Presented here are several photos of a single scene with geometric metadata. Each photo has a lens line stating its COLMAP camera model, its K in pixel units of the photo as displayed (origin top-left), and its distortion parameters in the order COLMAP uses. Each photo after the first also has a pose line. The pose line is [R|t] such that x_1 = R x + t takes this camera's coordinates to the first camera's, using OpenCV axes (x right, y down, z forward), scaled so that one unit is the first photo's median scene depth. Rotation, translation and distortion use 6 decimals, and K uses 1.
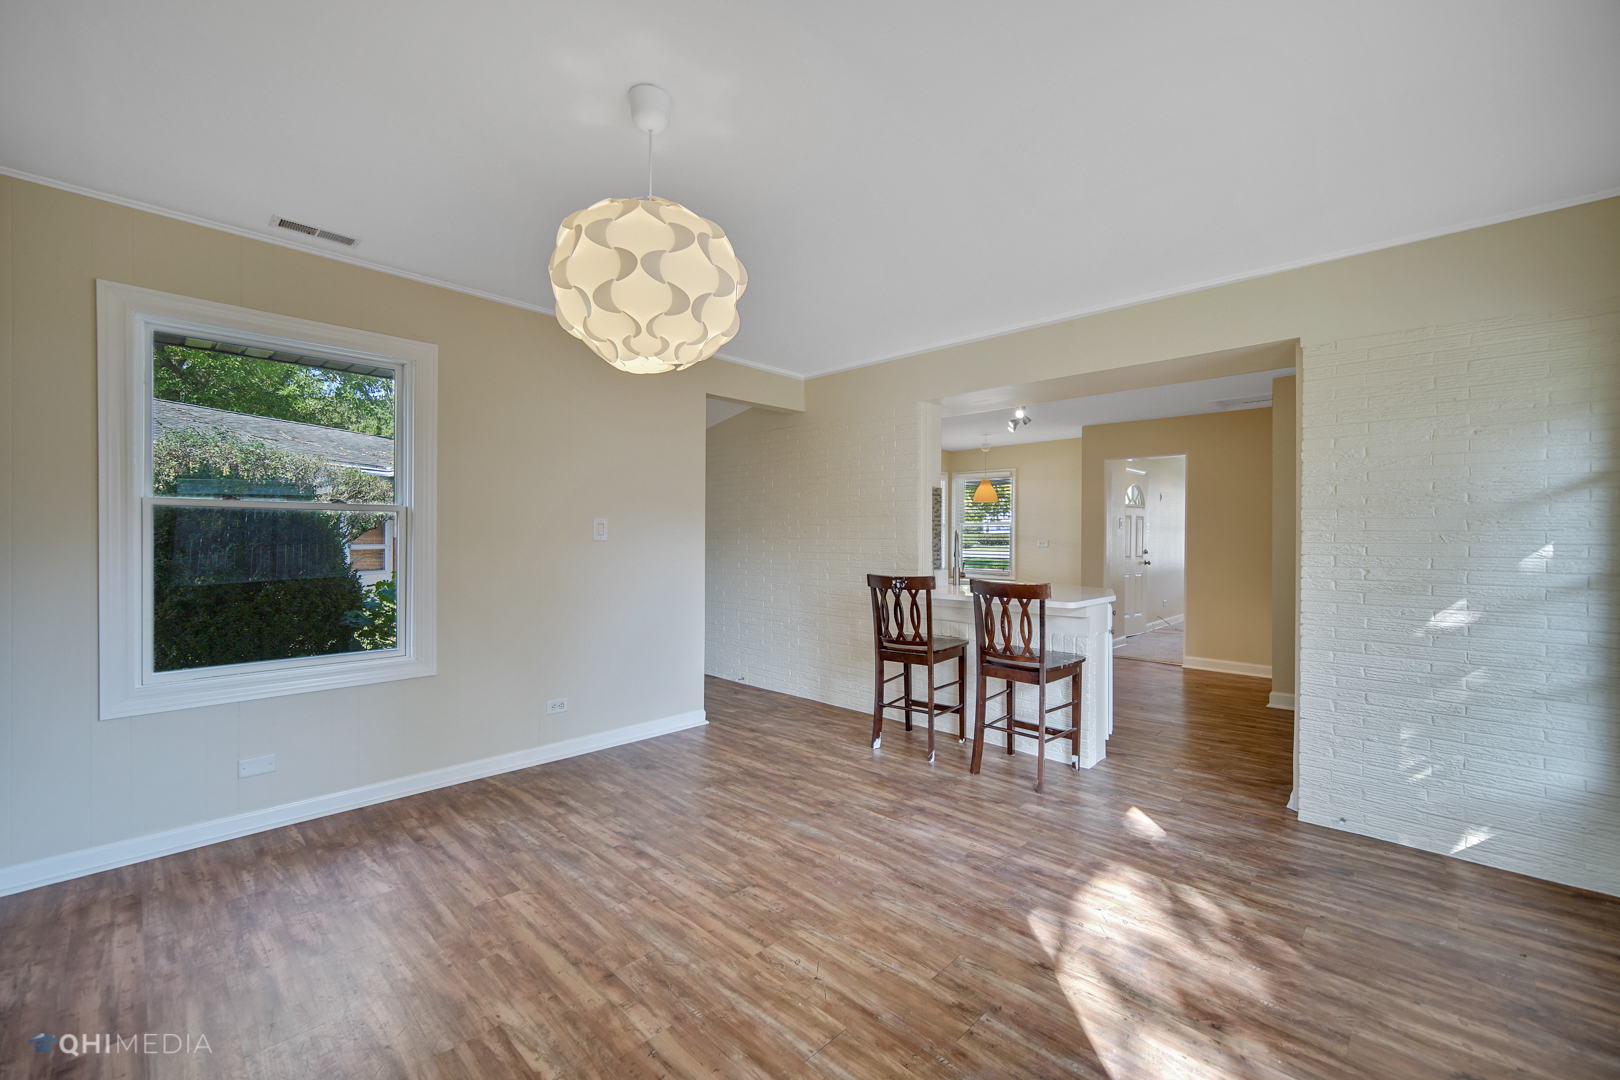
lens RADIAL K [[652.0, 0, 817.4], [0, 652.0, 536.0], [0, 0, 1]] dist [-0.000180, -0.000144]
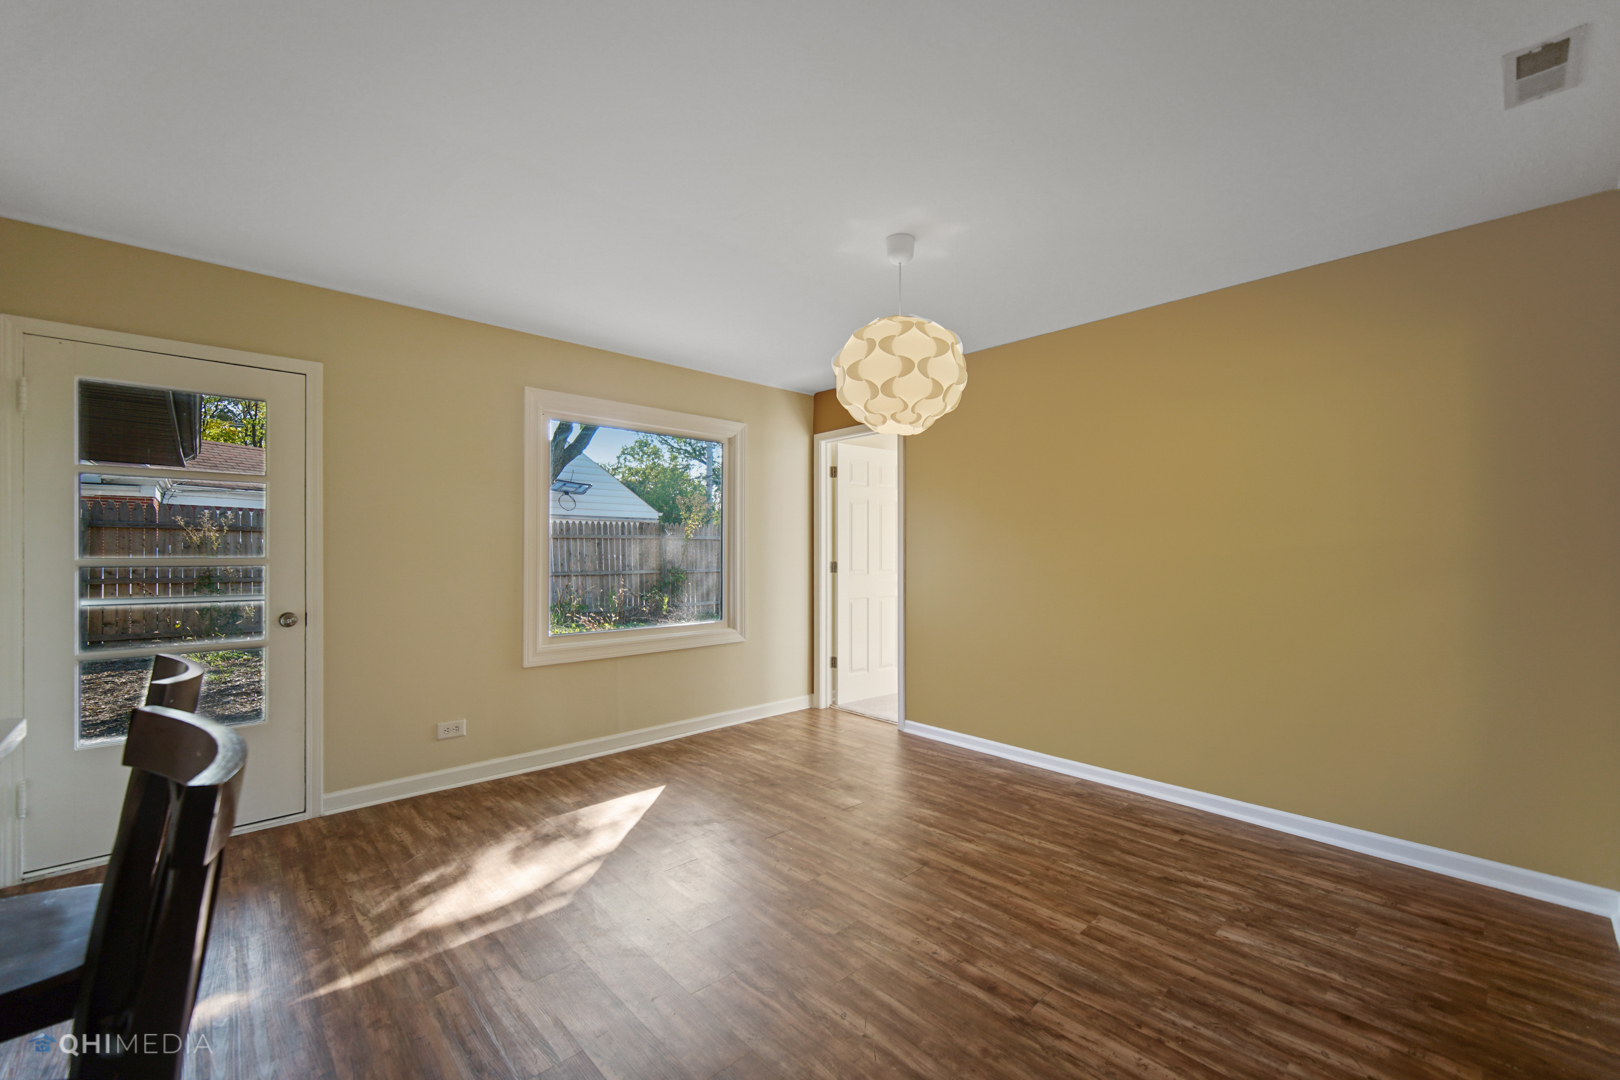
lens RADIAL K [[667.5, 0, 812.8], [0, 667.5, 553.9], [0, 0, 1]] dist [-0.000770, -0.000251]
pose [[-0.997670, -0.010632, 0.067392, -0.116045], [-0.010137, 0.999919, 0.007680, 0.000858], [-0.067468, 0.006979, -0.997697, 1.686512]]
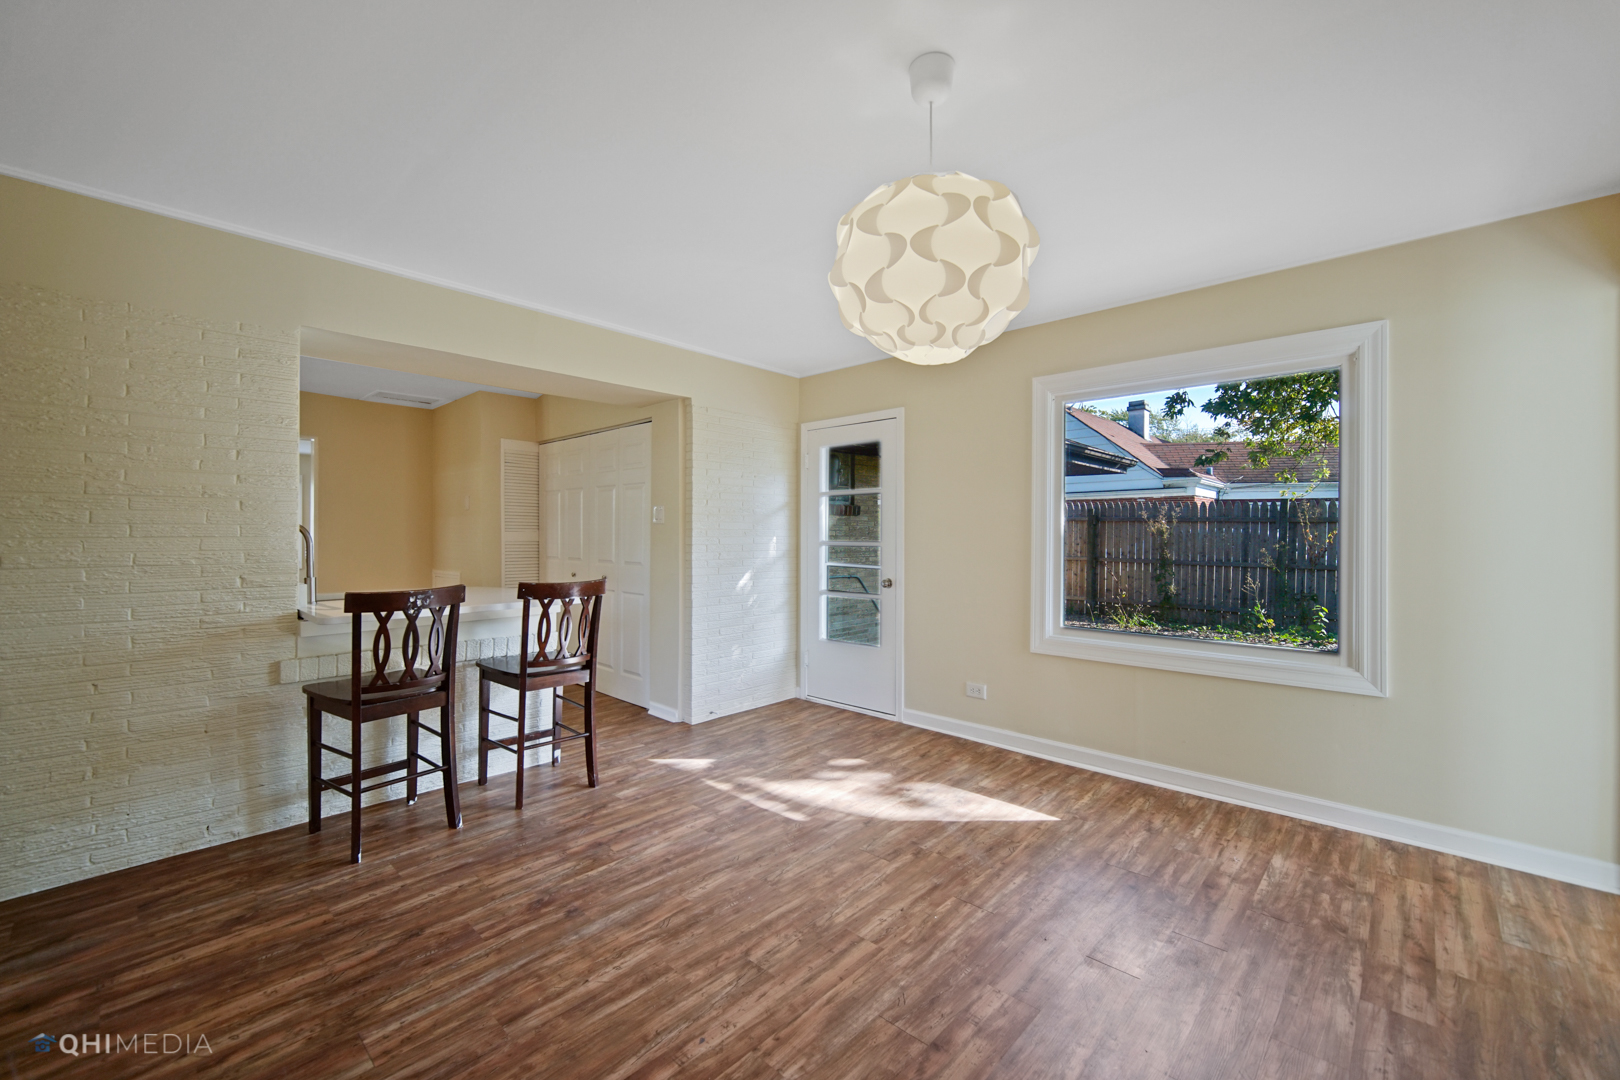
lens RADIAL K [[652.0, 0, 817.4], [0, 652.0, 536.0], [0, 0, 1]] dist [-0.000180, -0.000144]
pose [[-0.003246, -0.009811, 0.999947, -0.812348], [-0.002314, 0.999949, 0.009804, -0.006177], [-0.999992, -0.002282, -0.003268, 0.802236]]
